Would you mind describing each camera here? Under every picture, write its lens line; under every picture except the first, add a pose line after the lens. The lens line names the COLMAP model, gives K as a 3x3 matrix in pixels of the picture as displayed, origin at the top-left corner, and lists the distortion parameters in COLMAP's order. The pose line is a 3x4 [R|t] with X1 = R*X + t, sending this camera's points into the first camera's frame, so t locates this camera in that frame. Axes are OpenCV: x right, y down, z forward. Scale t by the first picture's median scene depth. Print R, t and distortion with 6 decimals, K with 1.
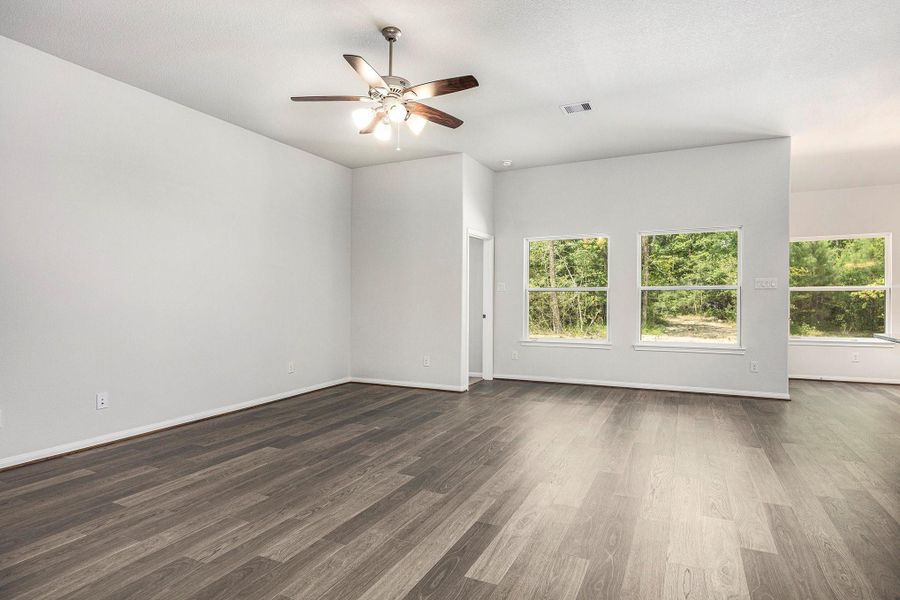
lens RADIAL K [[497.4, 0, 449.7], [0, 497.4, 293.6], [0, 0, 1]] dist [0.000039, -0.000031]
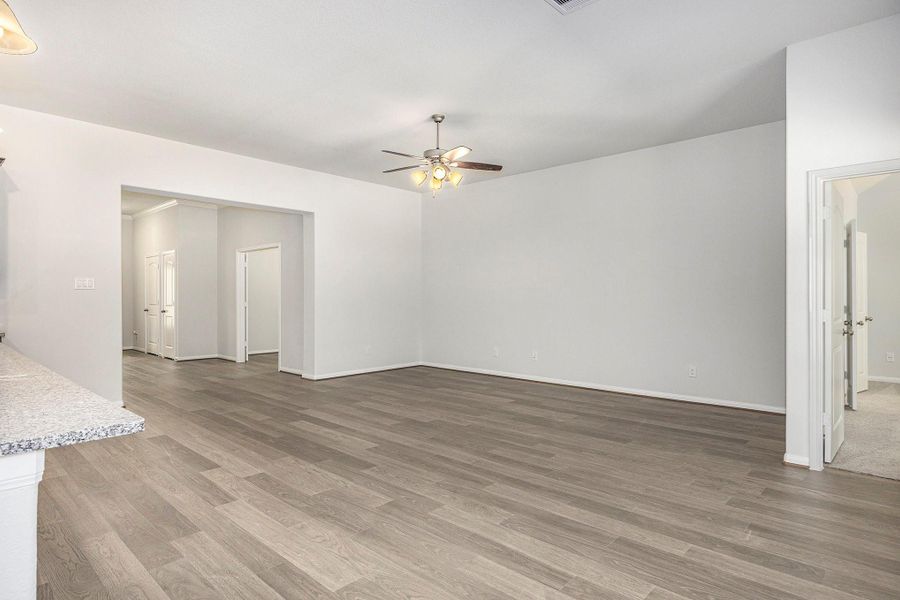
lens RADIAL K [[497.4, 0, 449.7], [0, 497.4, 293.6], [0, 0, 1]] dist [0.000039, -0.000031]
pose [[-0.300393, -0.003360, -0.953809, 1.250557], [0.006948, 0.999960, -0.005710, 0.005229], [0.953790, -0.008343, -0.300358, 1.462144]]
